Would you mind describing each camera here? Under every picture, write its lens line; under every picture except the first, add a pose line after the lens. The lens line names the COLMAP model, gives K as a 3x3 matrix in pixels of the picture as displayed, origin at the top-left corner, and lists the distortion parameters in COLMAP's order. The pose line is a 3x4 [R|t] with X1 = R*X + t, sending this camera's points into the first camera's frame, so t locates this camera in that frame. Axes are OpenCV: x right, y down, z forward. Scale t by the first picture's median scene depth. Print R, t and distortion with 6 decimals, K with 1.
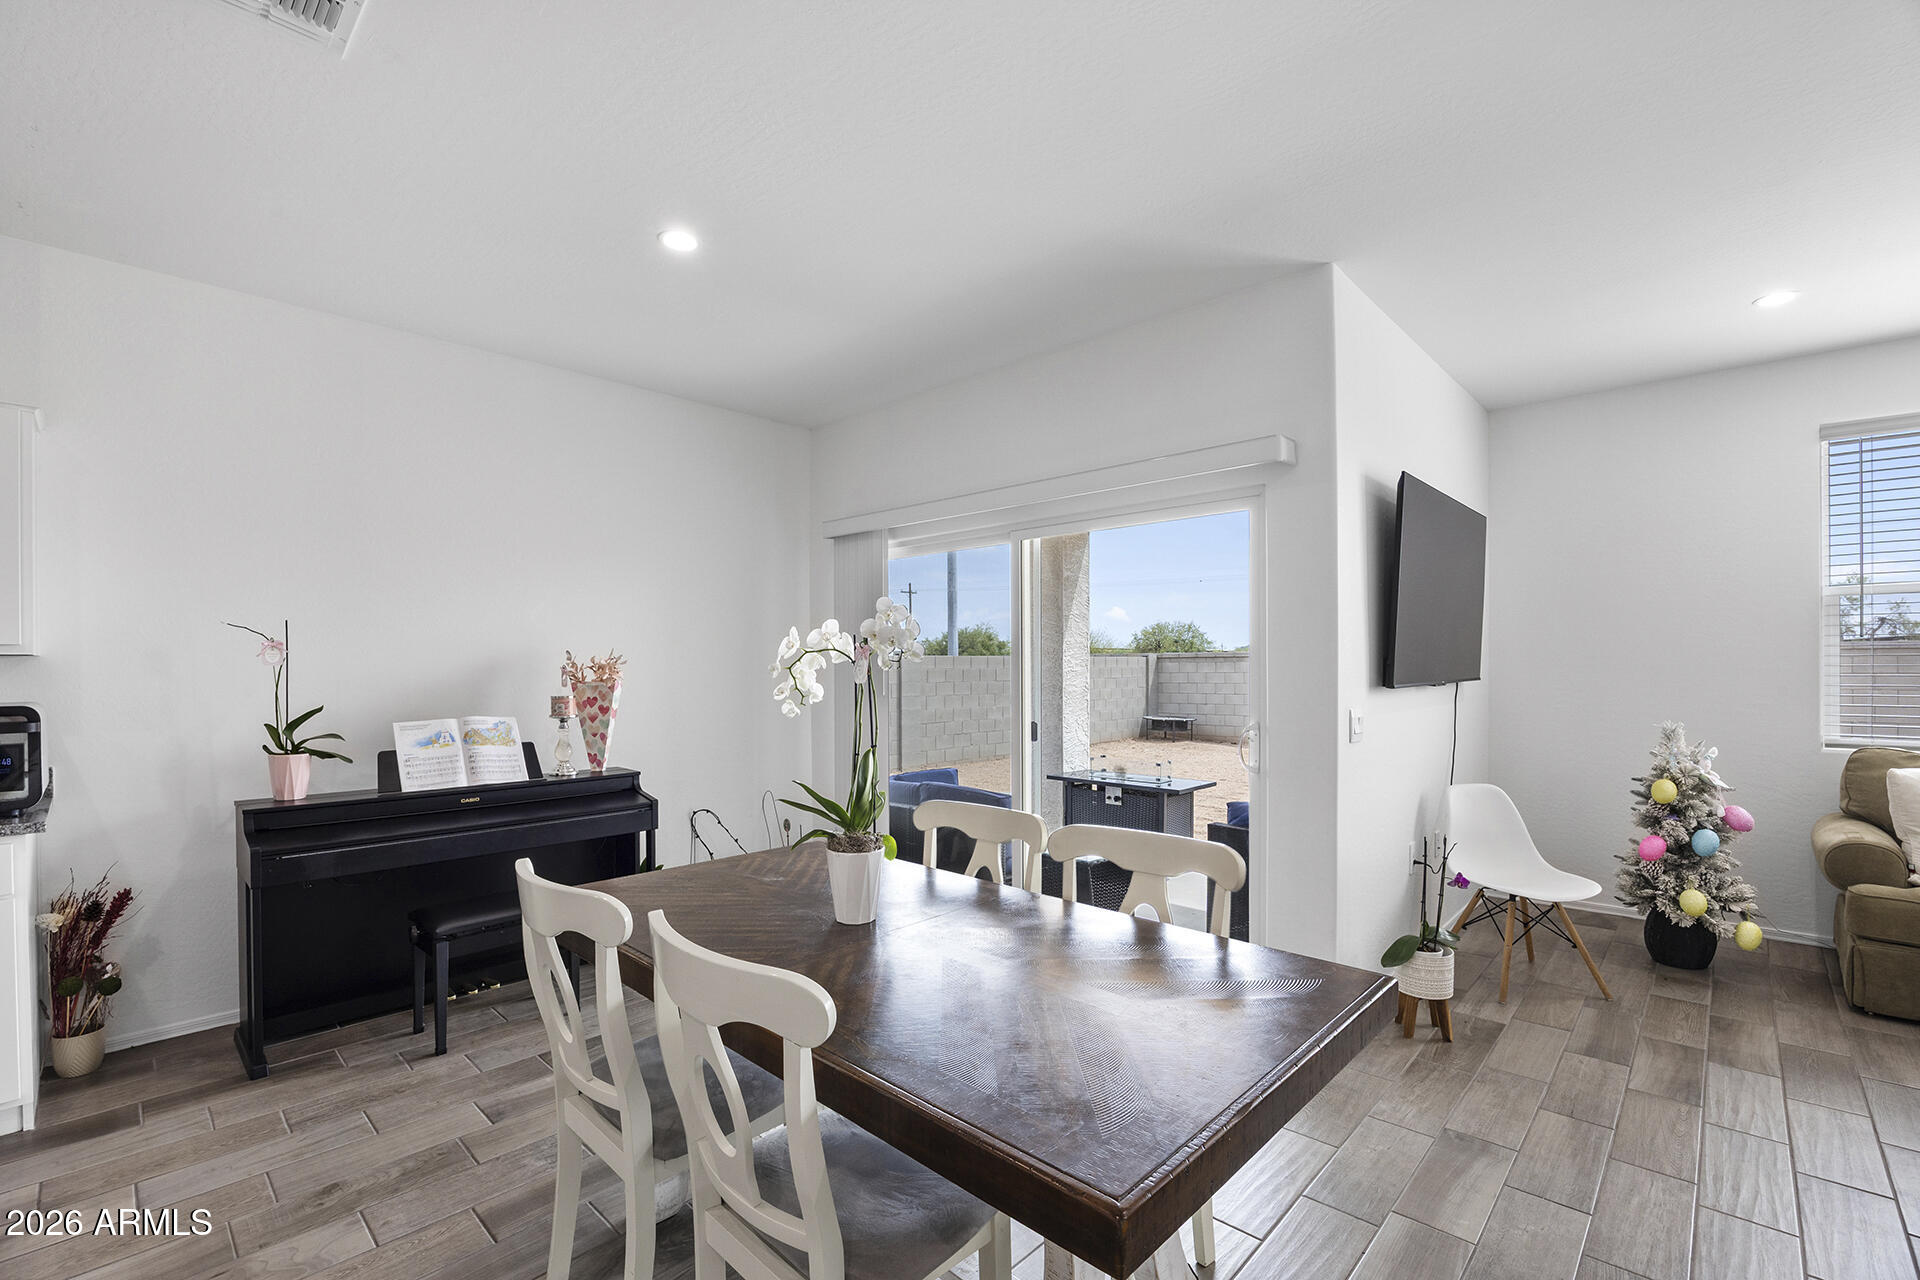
lens RADIAL K [[829.3, 0, 961.0], [0, 829.3, 668.9], [0, 0, 1]] dist [-0.017623, 0.000301]
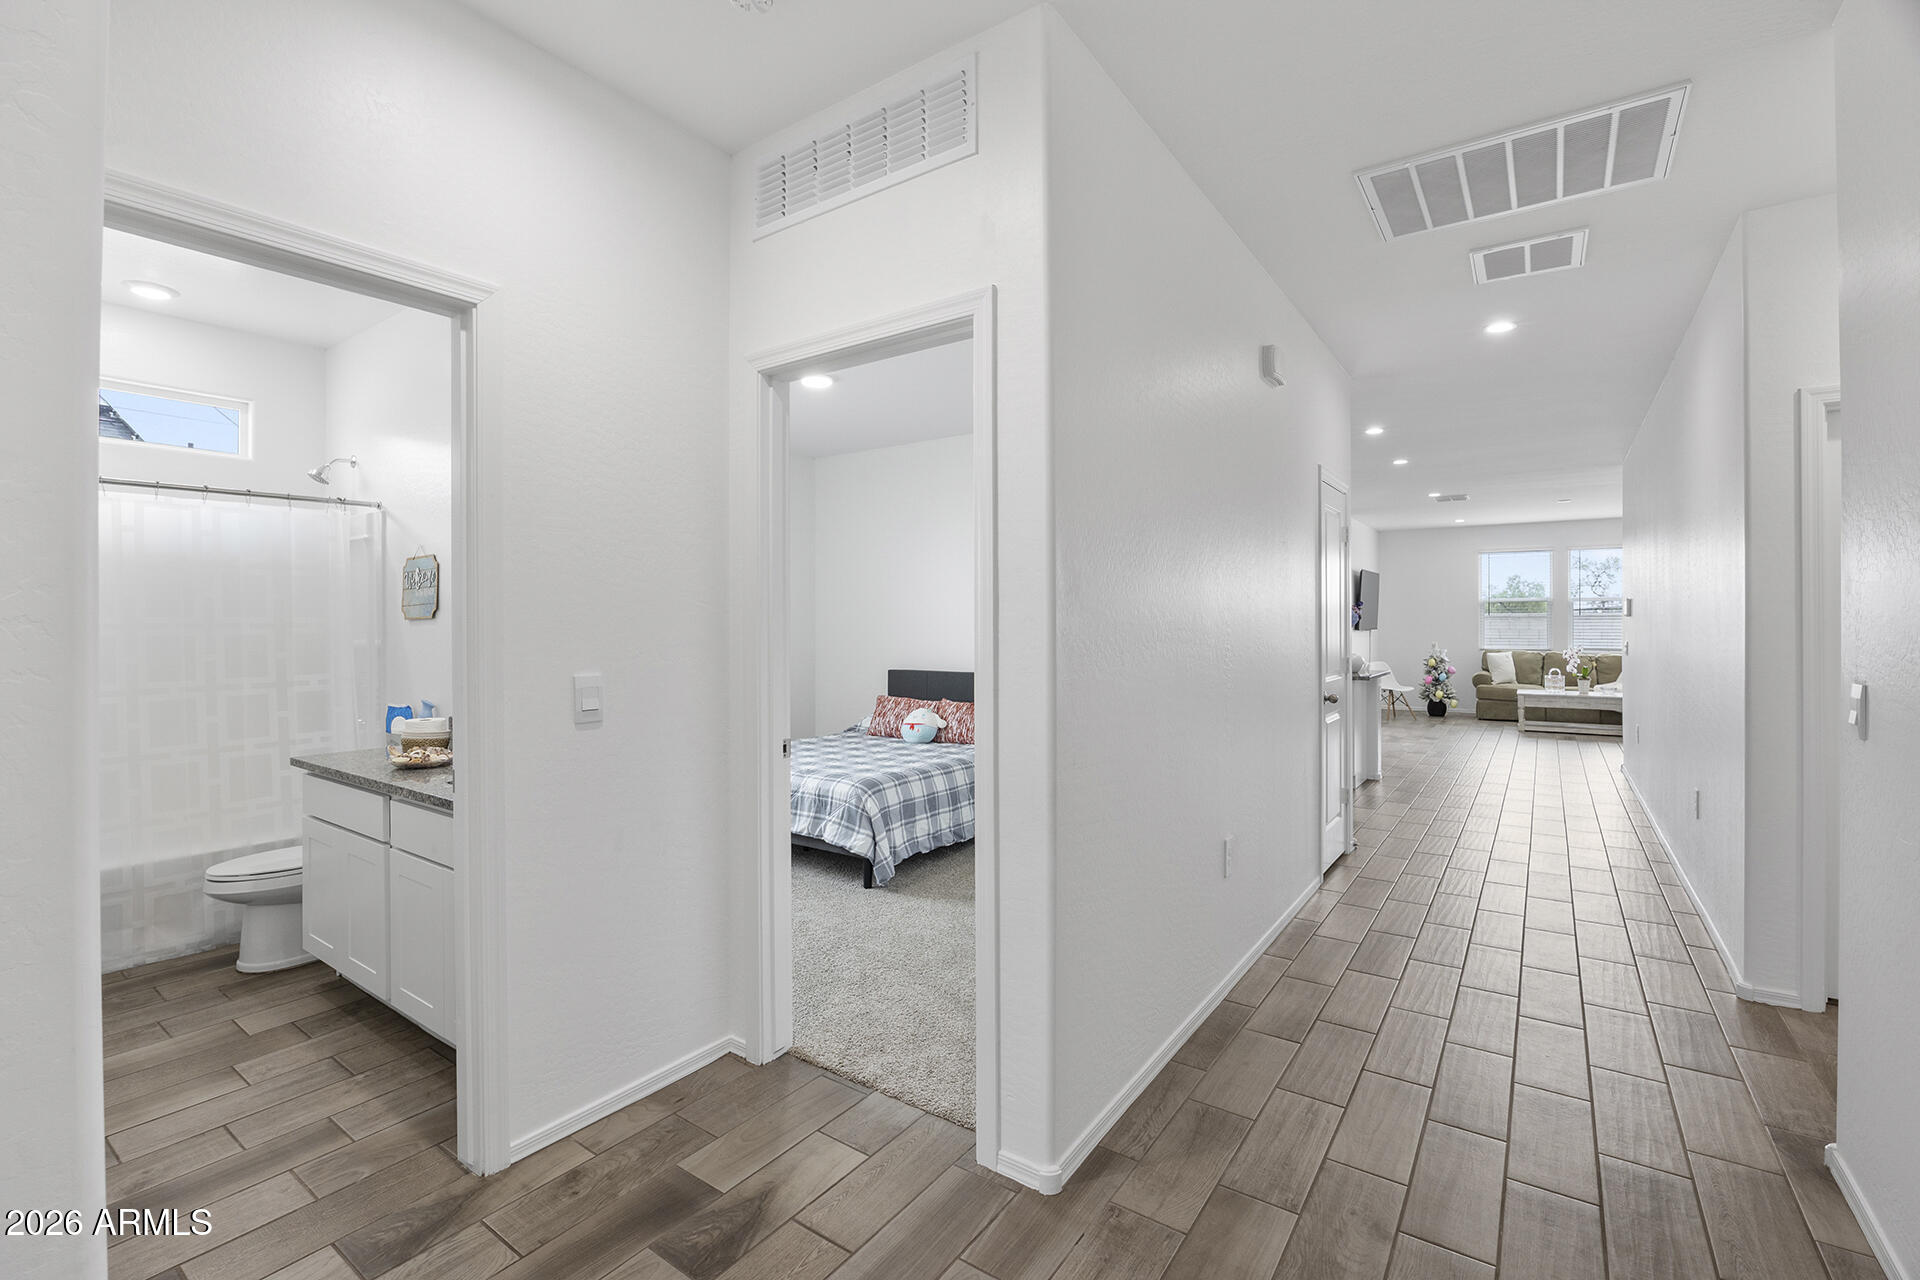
lens RADIAL K [[844.4, 0, 973.2], [0, 844.4, 632.1], [0, 0, 1]] dist [-0.013234, 0.000490]
pose [[0.988376, 0.000039, 0.152026, -1.480134], [-0.000167, 1.000000, 0.000829, 0.025714], [-0.152026, -0.000845, 0.988376, -2.066802]]
